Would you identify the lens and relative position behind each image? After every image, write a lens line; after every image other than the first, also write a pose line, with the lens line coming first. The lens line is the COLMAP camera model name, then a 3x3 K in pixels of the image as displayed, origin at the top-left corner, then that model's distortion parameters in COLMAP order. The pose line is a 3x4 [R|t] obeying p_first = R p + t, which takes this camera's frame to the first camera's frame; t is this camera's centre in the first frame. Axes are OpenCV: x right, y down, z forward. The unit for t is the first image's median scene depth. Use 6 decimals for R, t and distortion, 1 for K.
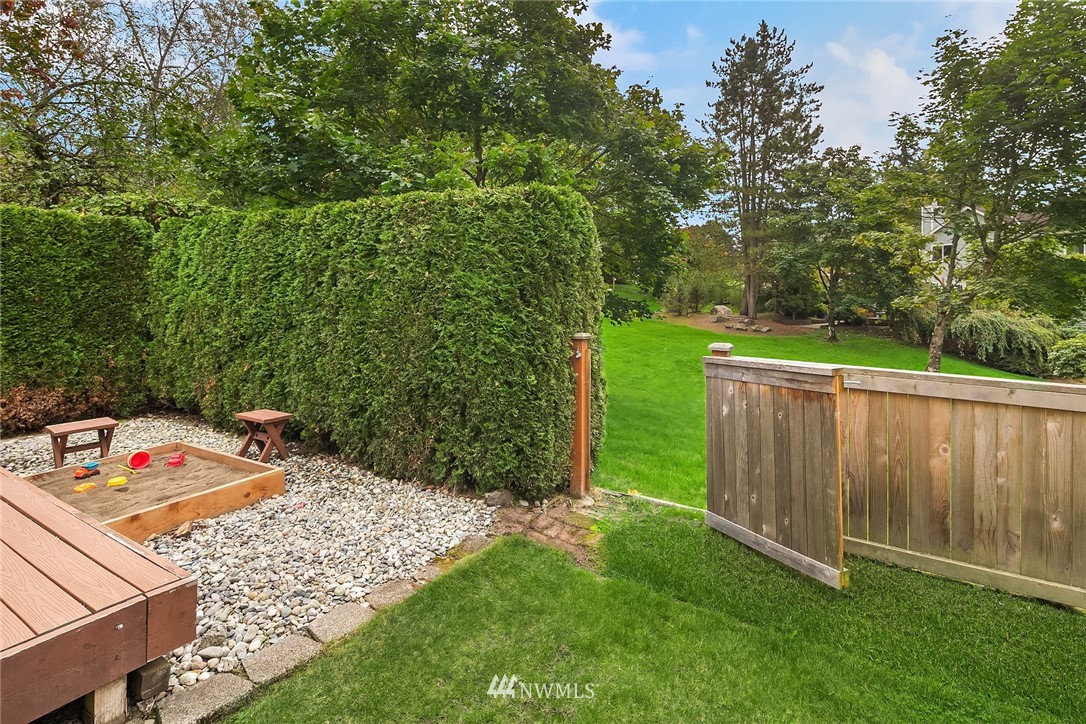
lens RADIAL K [[520.8, 0, 543.0], [0, 520.8, 362.0], [0, 0, 1]] dist [-0.001328, -0.000270]
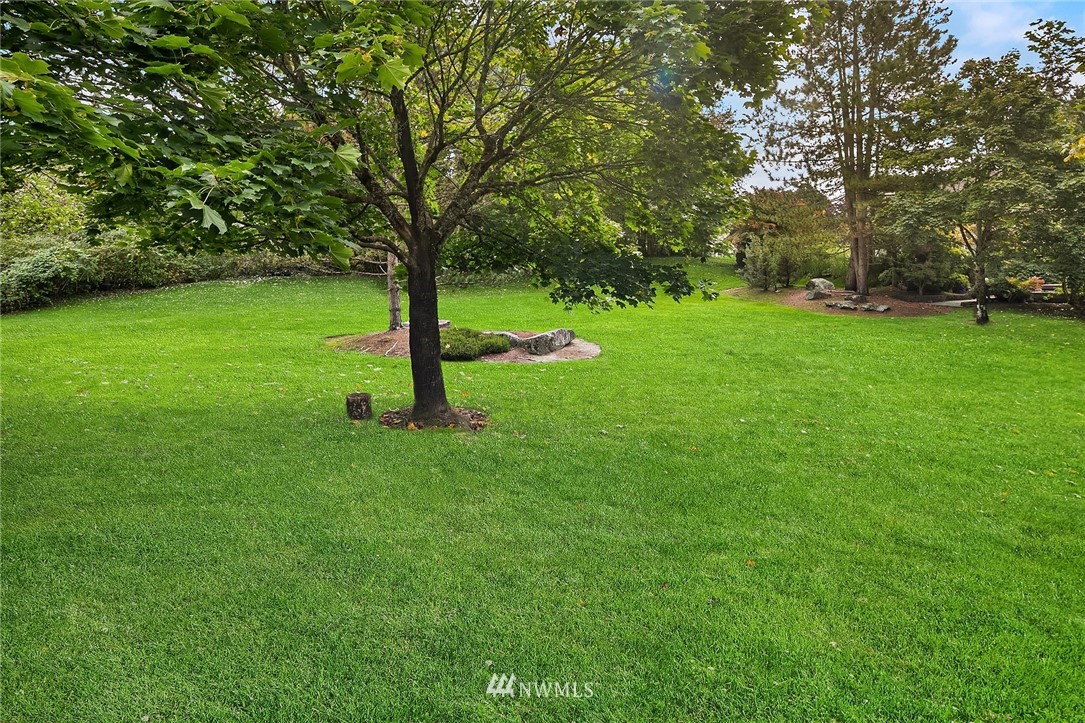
lens RADIAL K [[536.8, 0, 543.5], [0, 536.8, 307.9], [0, 0, 1]] dist [-0.000683, -0.000252]
pose [[0.988895, -0.005889, -0.148497, 0.054191], [-0.003467, 0.998028, -0.062668, -0.012417], [0.148574, 0.062487, 0.986925, 0.152375]]
